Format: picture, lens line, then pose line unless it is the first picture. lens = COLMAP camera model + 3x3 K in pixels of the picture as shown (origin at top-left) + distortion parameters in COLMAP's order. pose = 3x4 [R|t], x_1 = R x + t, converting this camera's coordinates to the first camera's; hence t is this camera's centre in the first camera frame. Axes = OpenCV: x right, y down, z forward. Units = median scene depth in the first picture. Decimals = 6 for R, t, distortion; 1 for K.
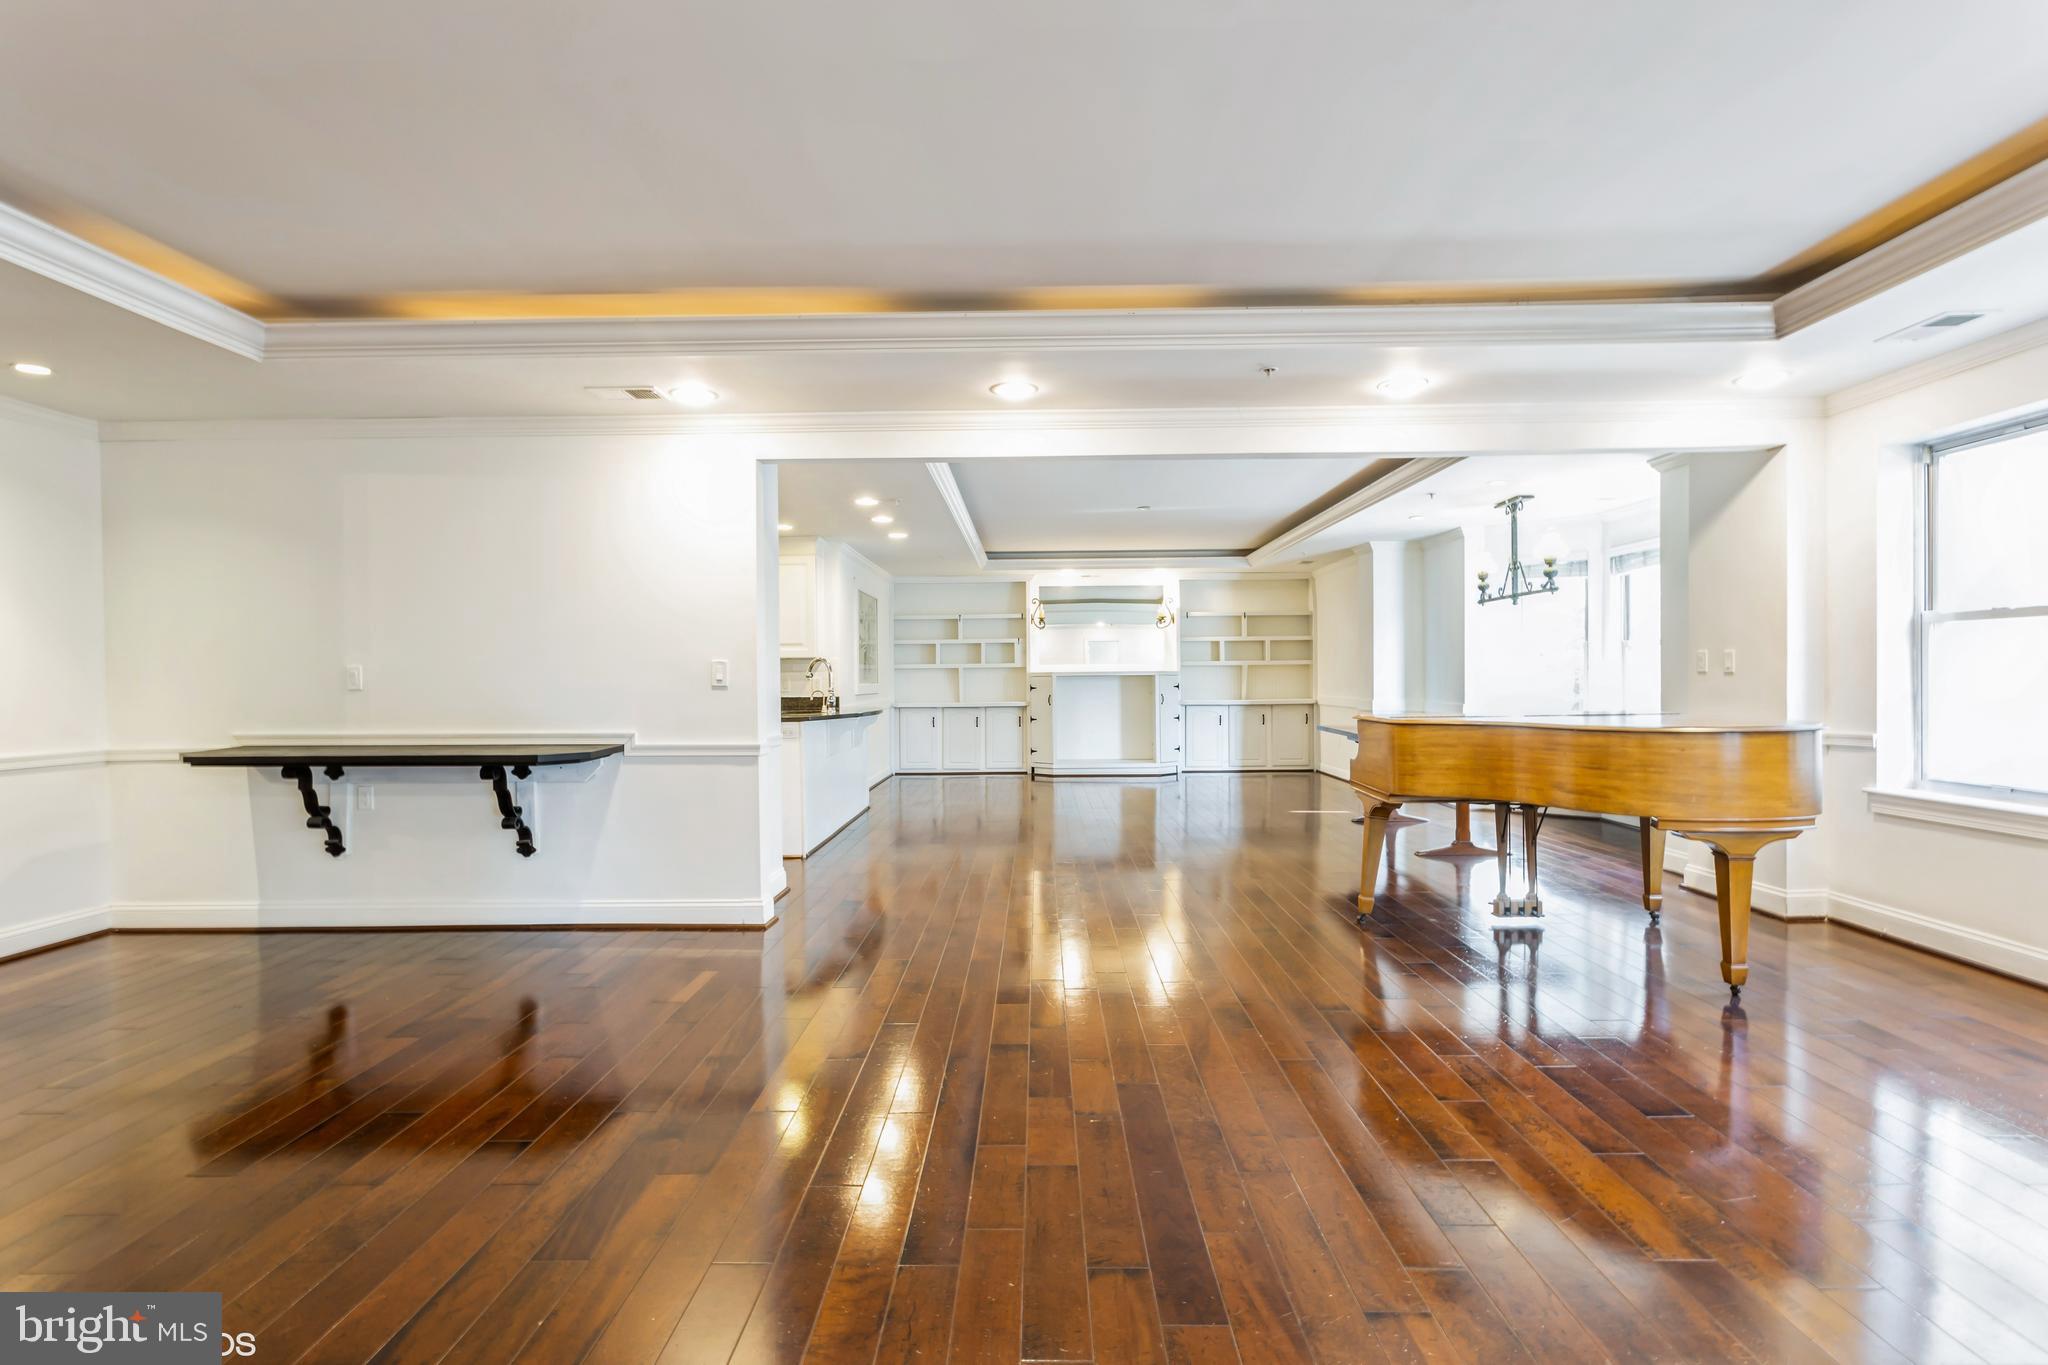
lens RADIAL K [[975.1, 0, 1027.7], [0, 975.1, 676.4], [0, 0, 1]] dist [-0.000975, 0.001933]
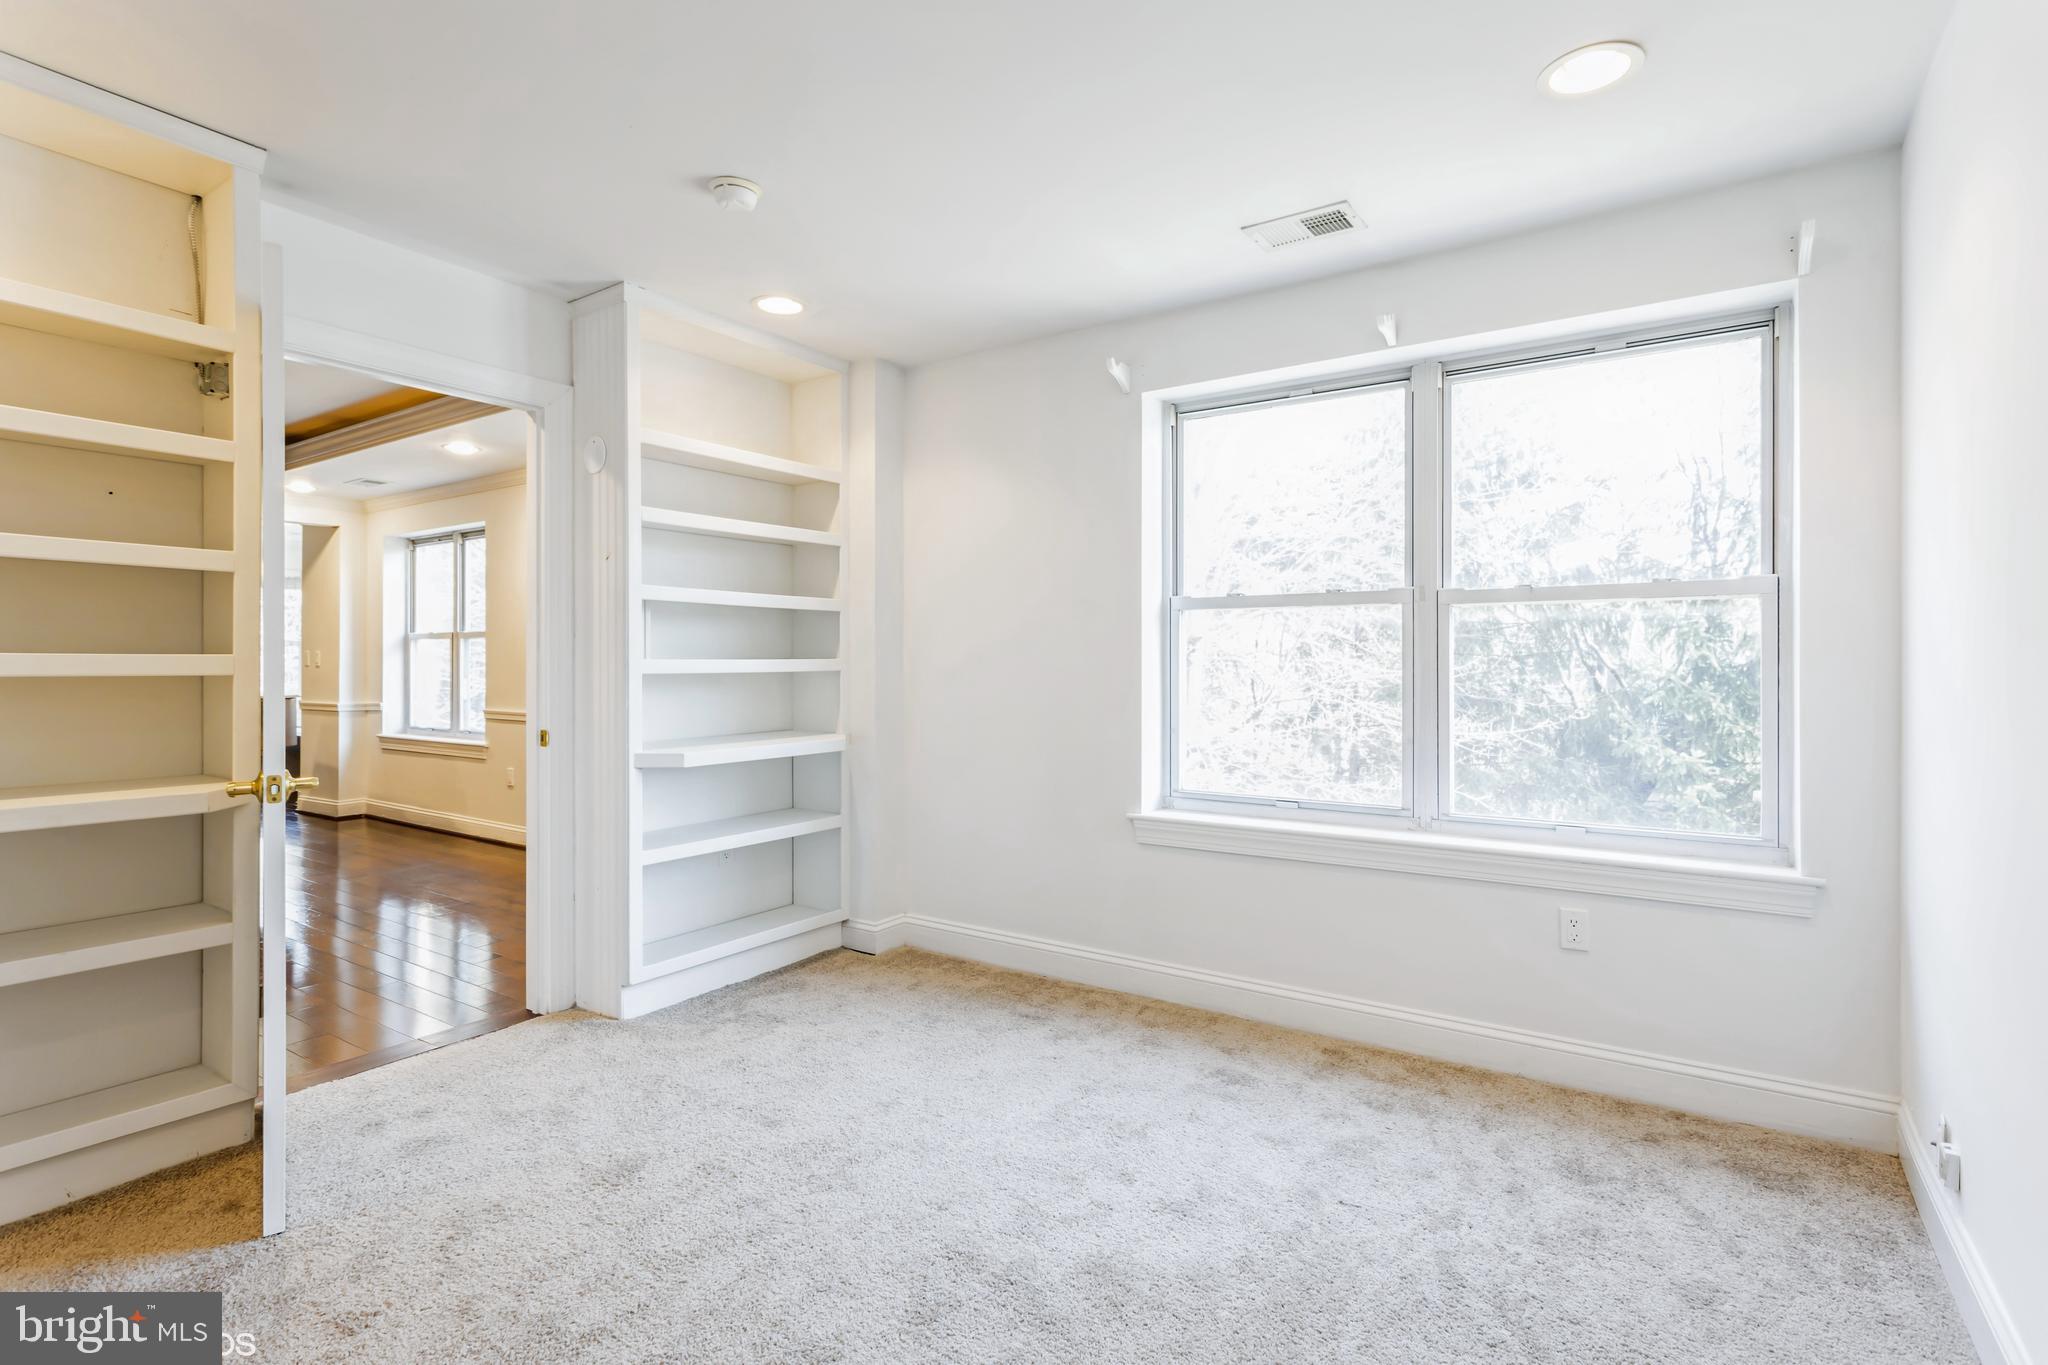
lens RADIAL K [[975.1, 0, 1029.0], [0, 975.1, 670.4], [0, 0, 1]] dist [-0.000975, 0.001933]
pose [[0.540722, 0.005193, 0.841186, 0.013508], [-0.008226, 0.999966, -0.000885, -0.002098], [-0.841161, -0.006441, 0.540746, -0.326588]]
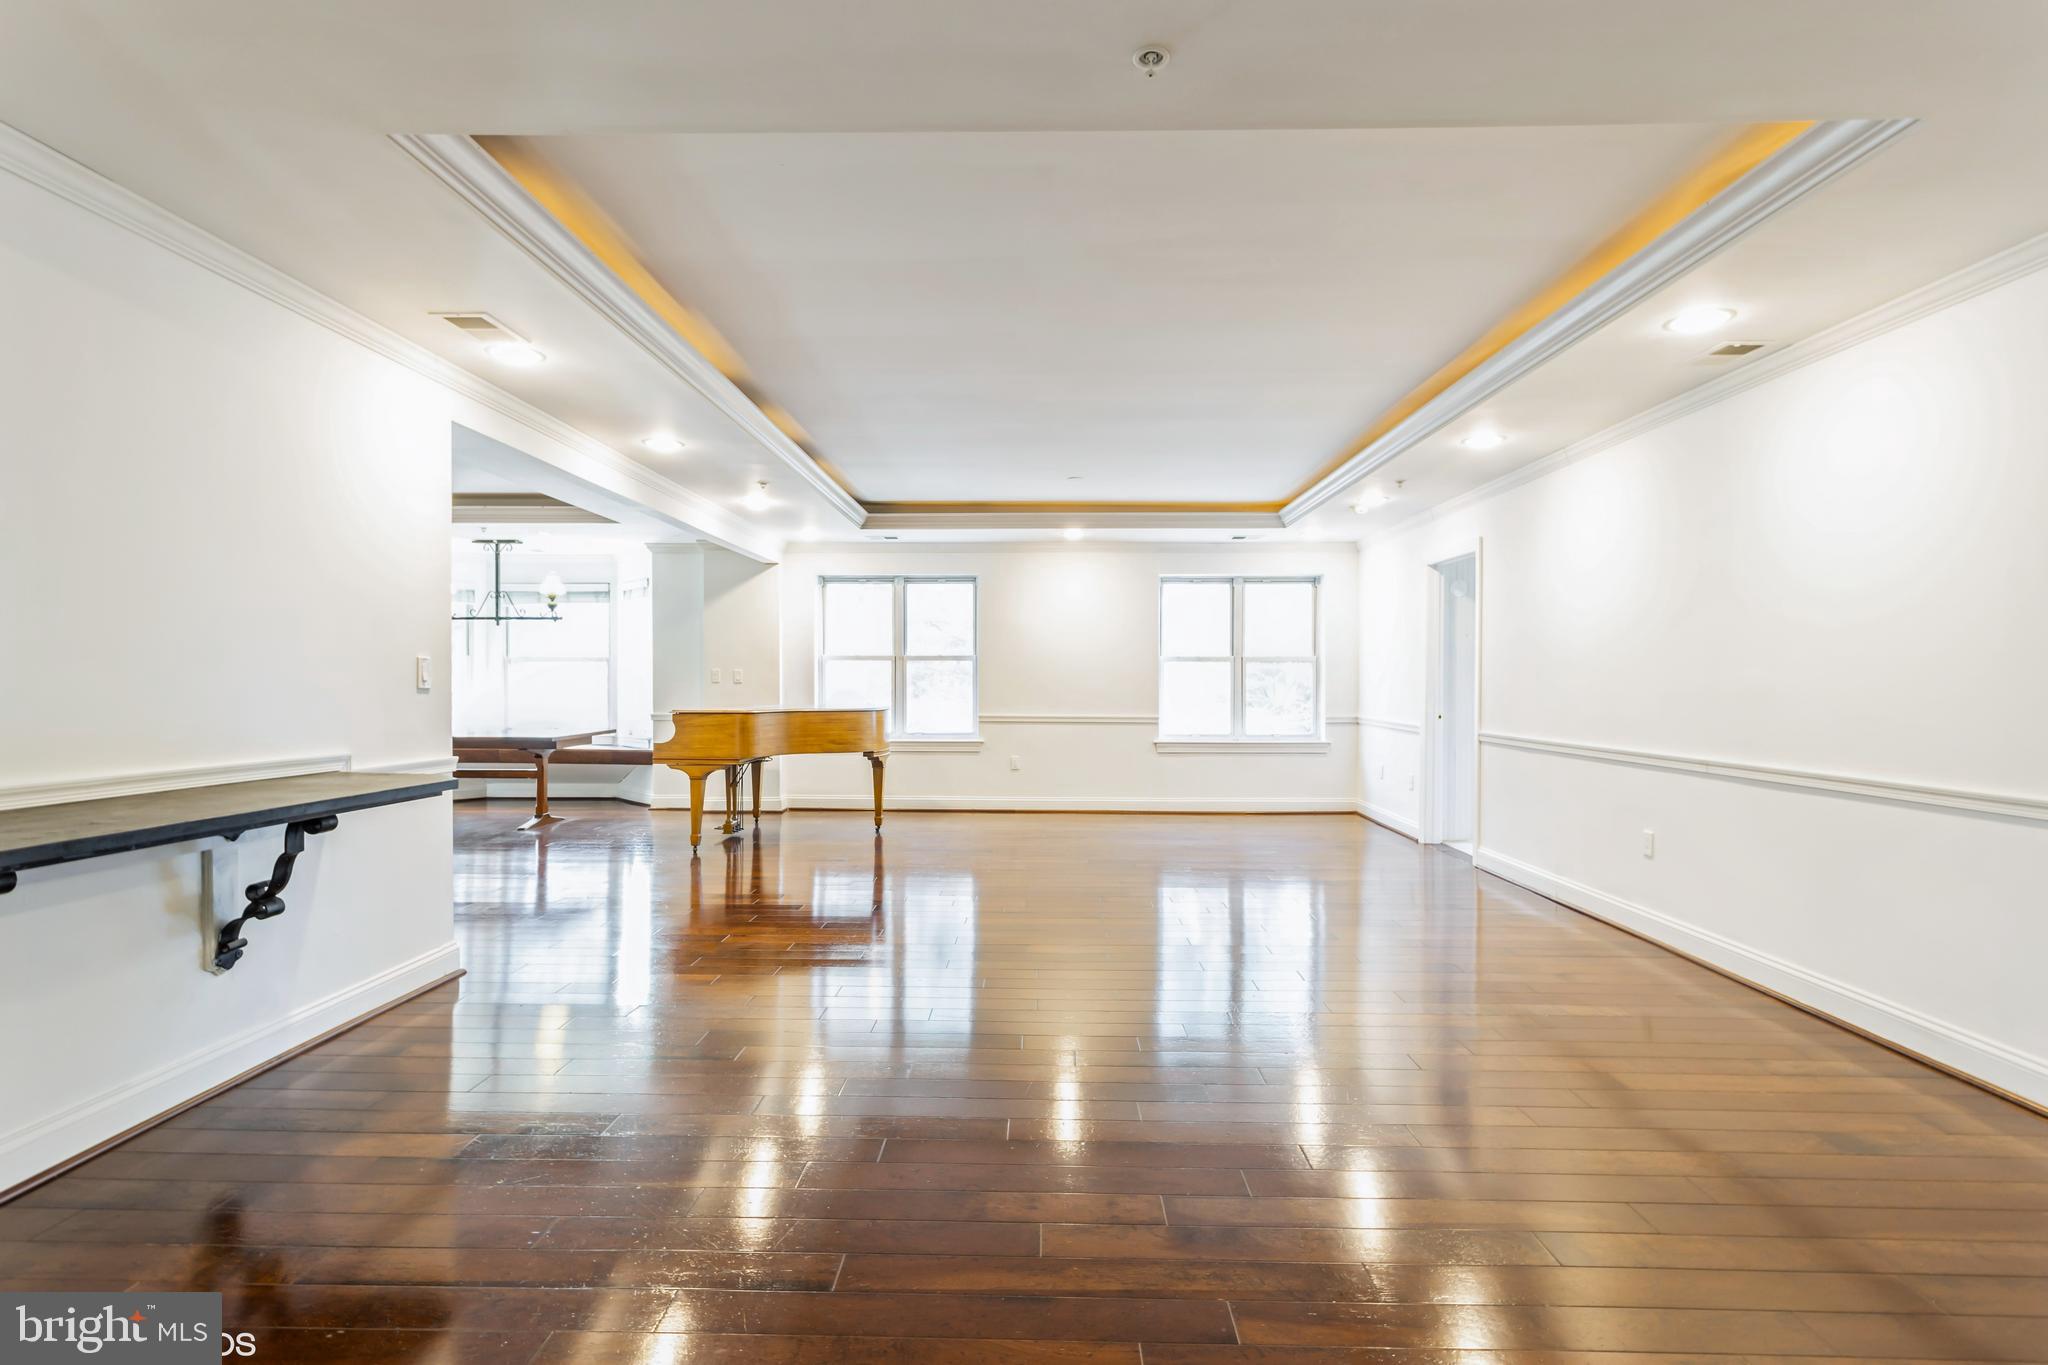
lens RADIAL K [[975.1, 0, 1020.6], [0, 975.1, 690.2], [0, 0, 1]] dist [-0.000975, 0.001933]
pose [[0.006155, -0.002319, 0.999978, -0.437508], [-0.004375, 0.999988, 0.002346, 0.001576], [-0.999971, -0.004389, 0.006145, 0.198271]]
